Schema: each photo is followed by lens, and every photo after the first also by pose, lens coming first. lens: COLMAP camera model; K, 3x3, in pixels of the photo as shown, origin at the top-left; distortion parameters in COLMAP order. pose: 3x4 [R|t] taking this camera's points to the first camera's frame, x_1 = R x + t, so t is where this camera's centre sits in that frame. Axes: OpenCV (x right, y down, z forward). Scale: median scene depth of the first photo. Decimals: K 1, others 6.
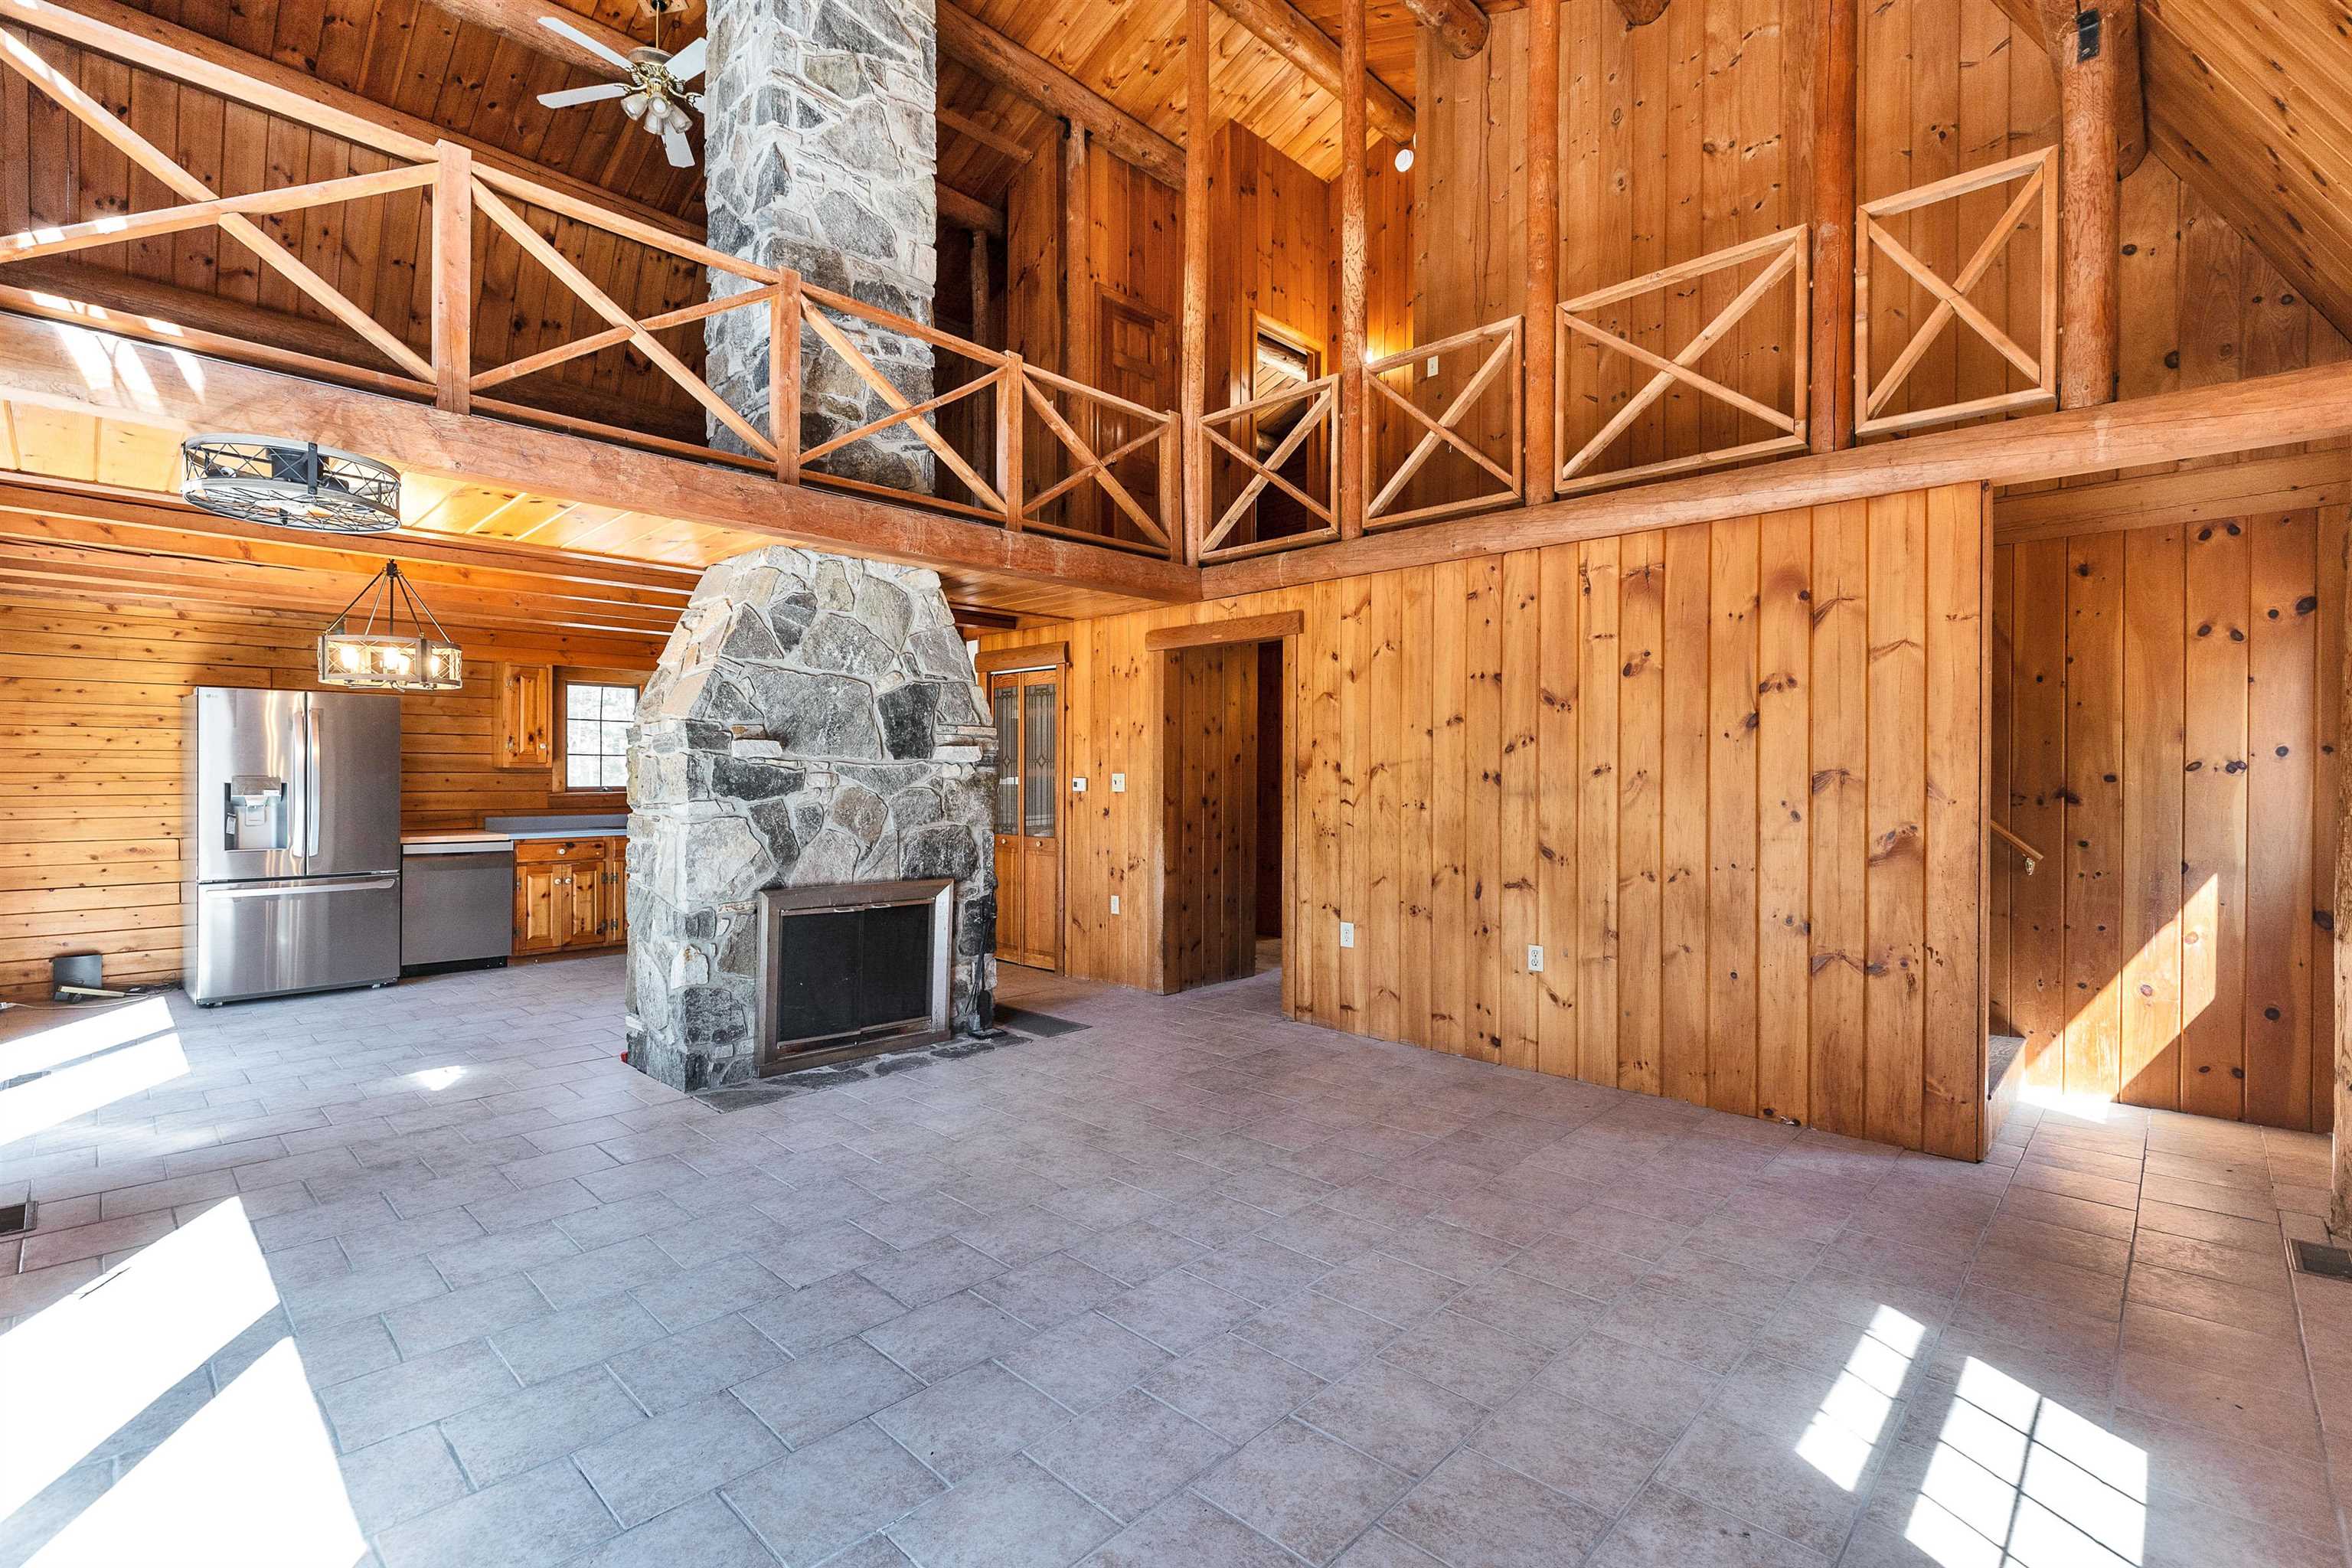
lens RADIAL K [[1066.9, 0, 1172.1], [0, 1066.9, 787.9], [0, 0, 1]] dist [0.004754, -0.001151]
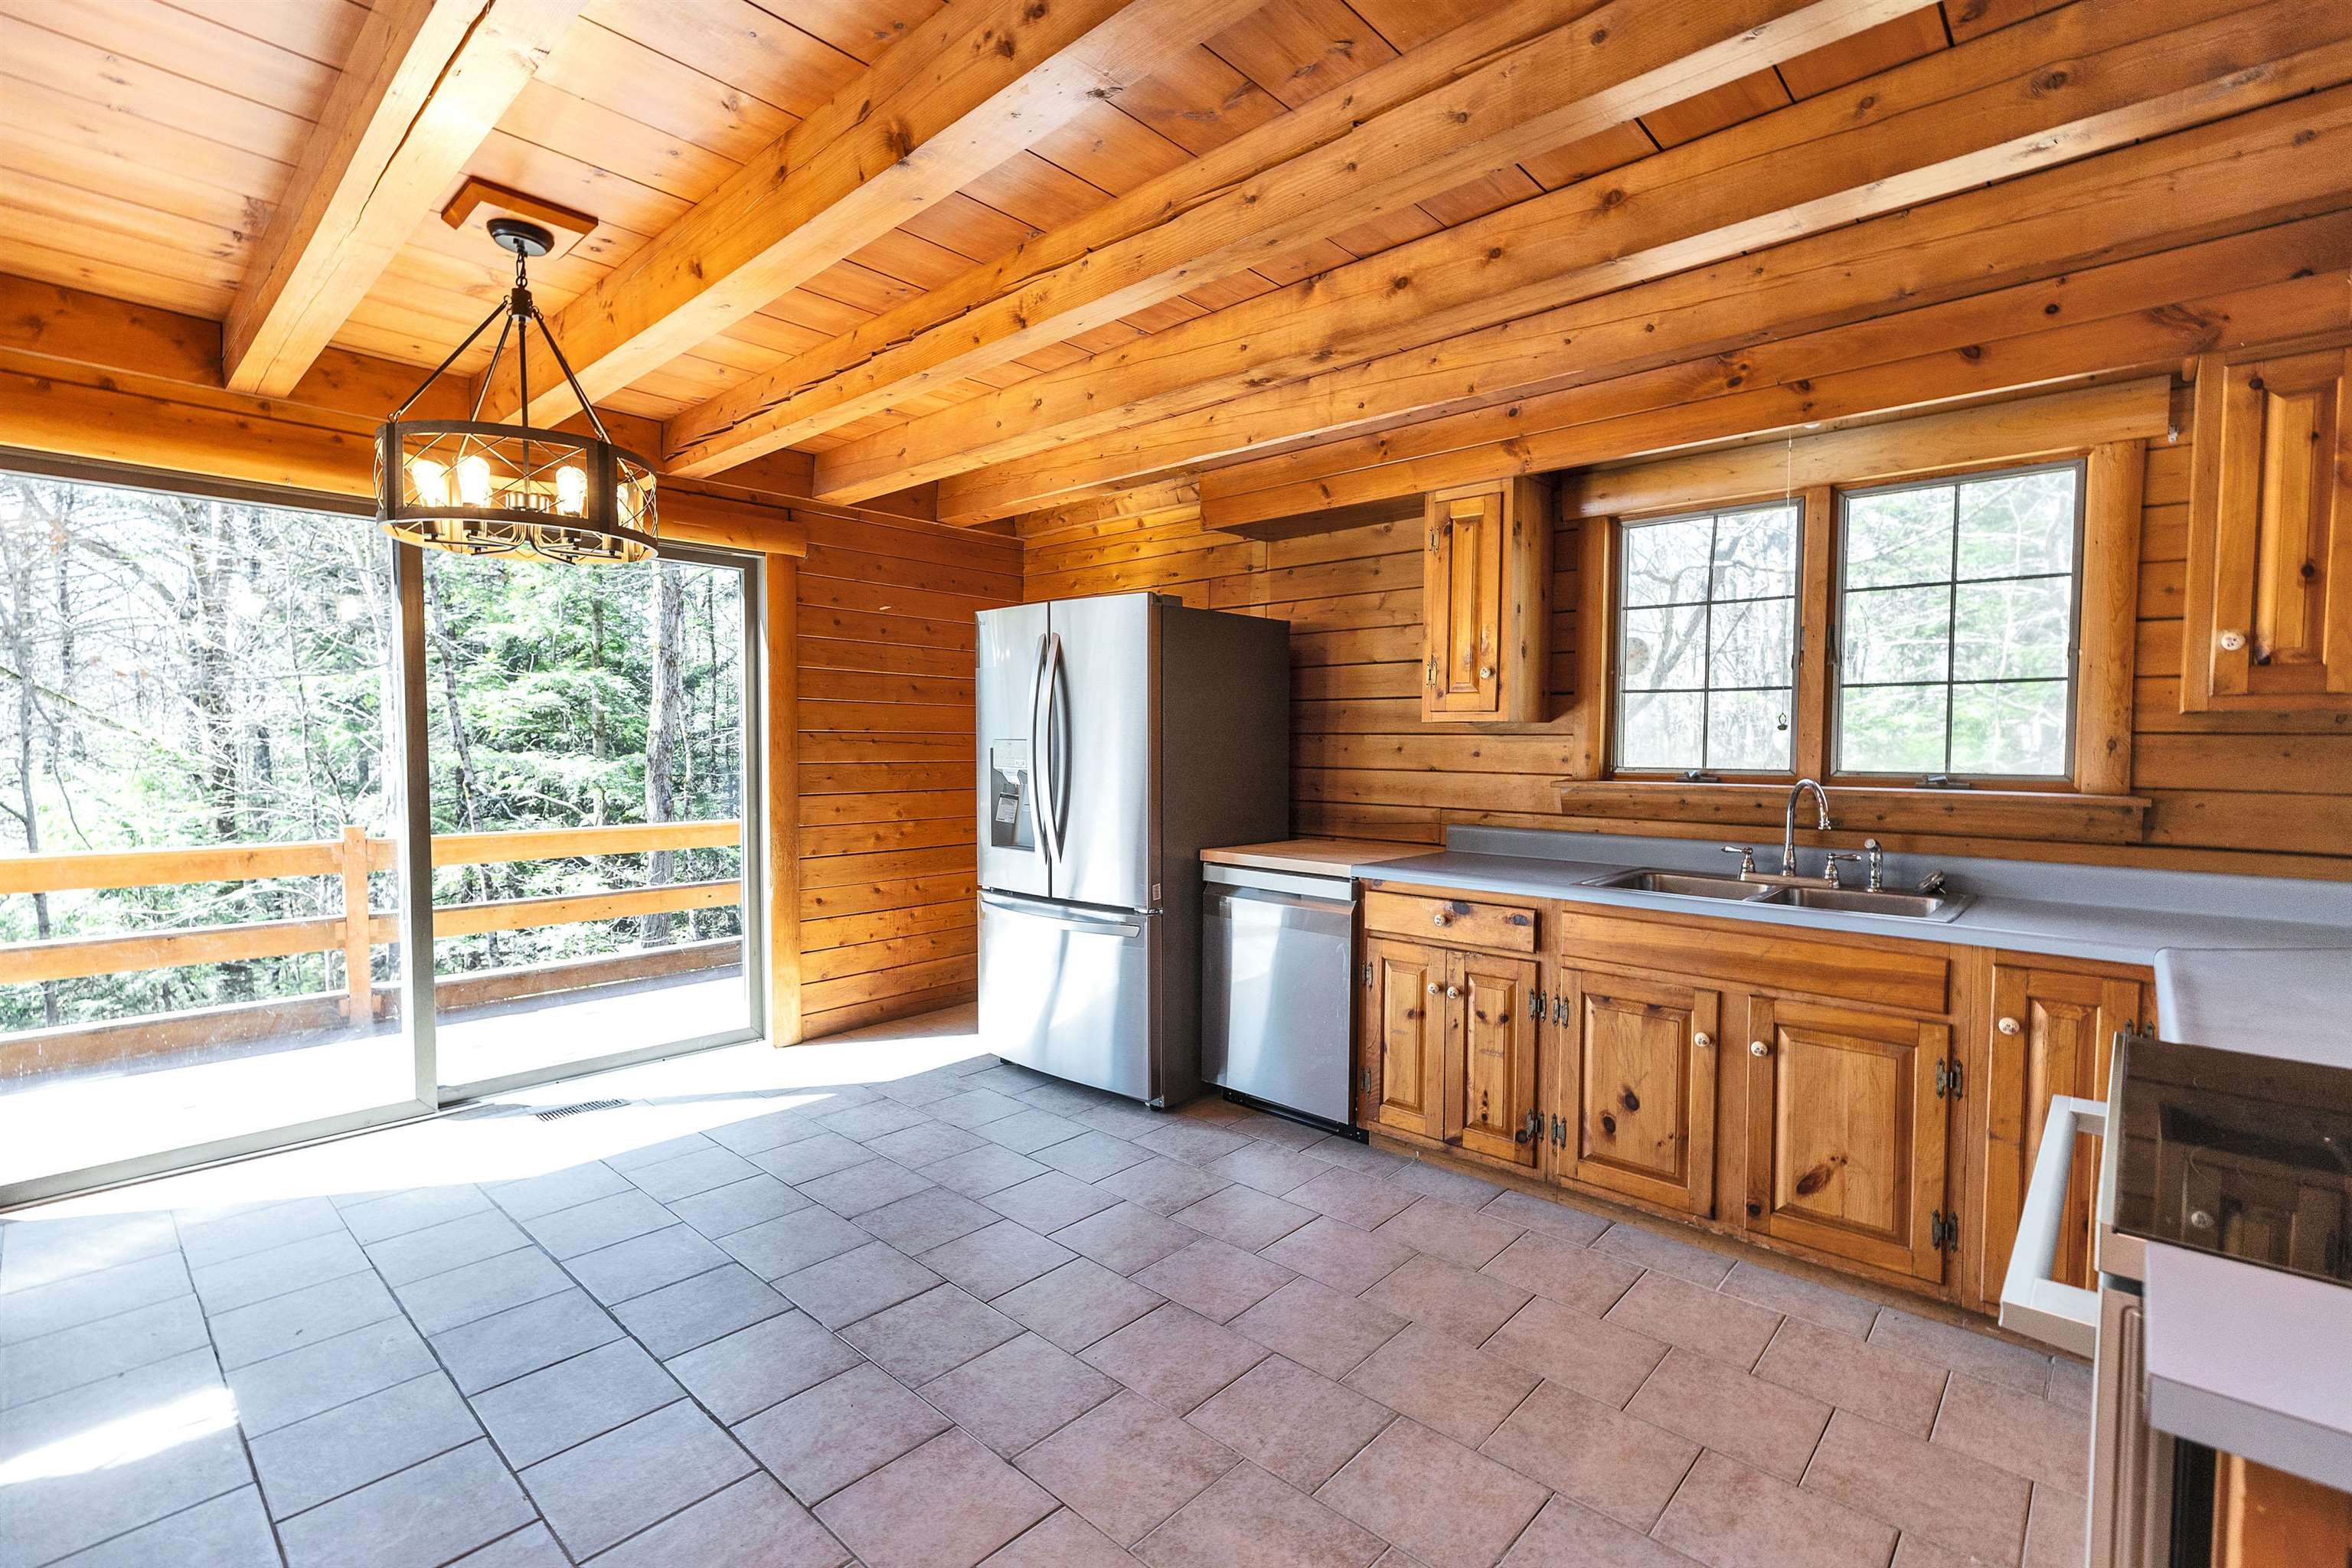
lens RADIAL K [[1066.9, 0, 1164.7], [0, 1066.9, 789.6], [0, 0, 1]] dist [0.004754, -0.001151]
pose [[0.036526, 0.047853, -0.998186, -0.221280], [-0.015349, 0.998762, 0.047319, -0.014773], [0.999215, 0.013593, 0.037216, 1.234326]]
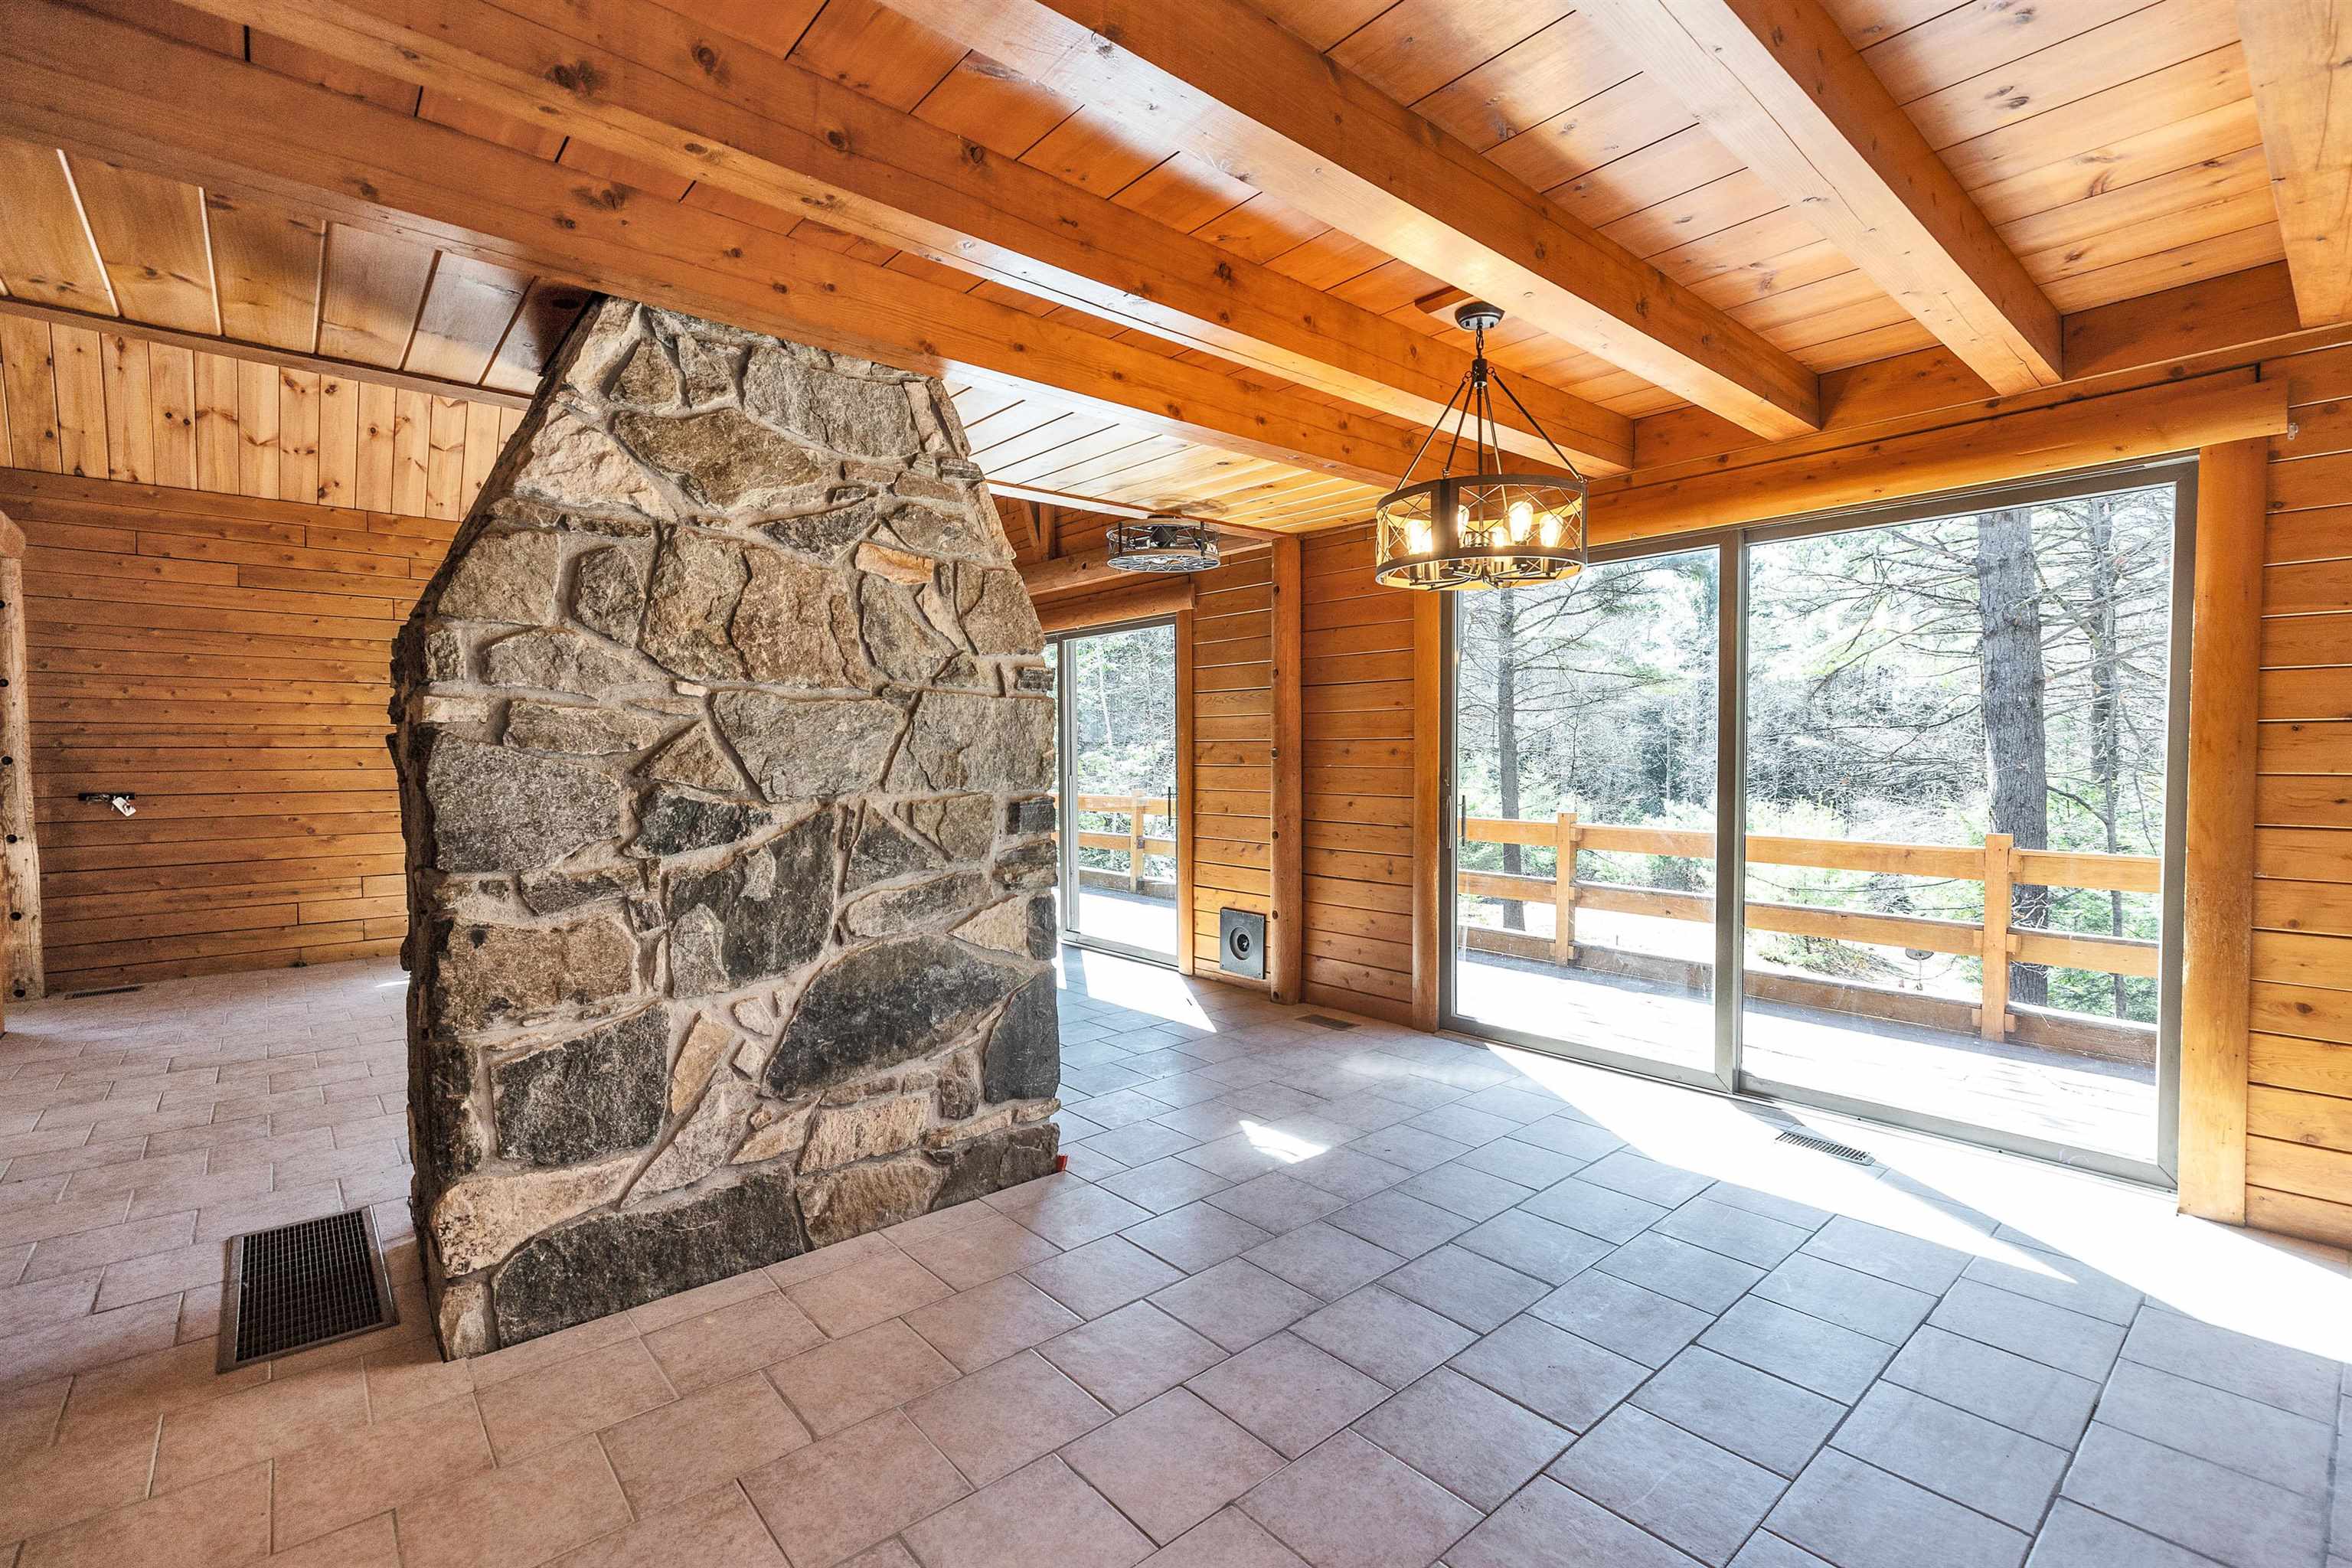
lens RADIAL K [[1066.9, 0, 1182.5], [0, 1066.9, 767.6], [0, 0, 1]] dist [0.004754, -0.001151]
pose [[-0.997202, 0.003478, 0.074667, -1.884782], [0.005576, 0.999595, 0.027913, -0.000928], [-0.074540, 0.028252, -0.996818, 2.587857]]
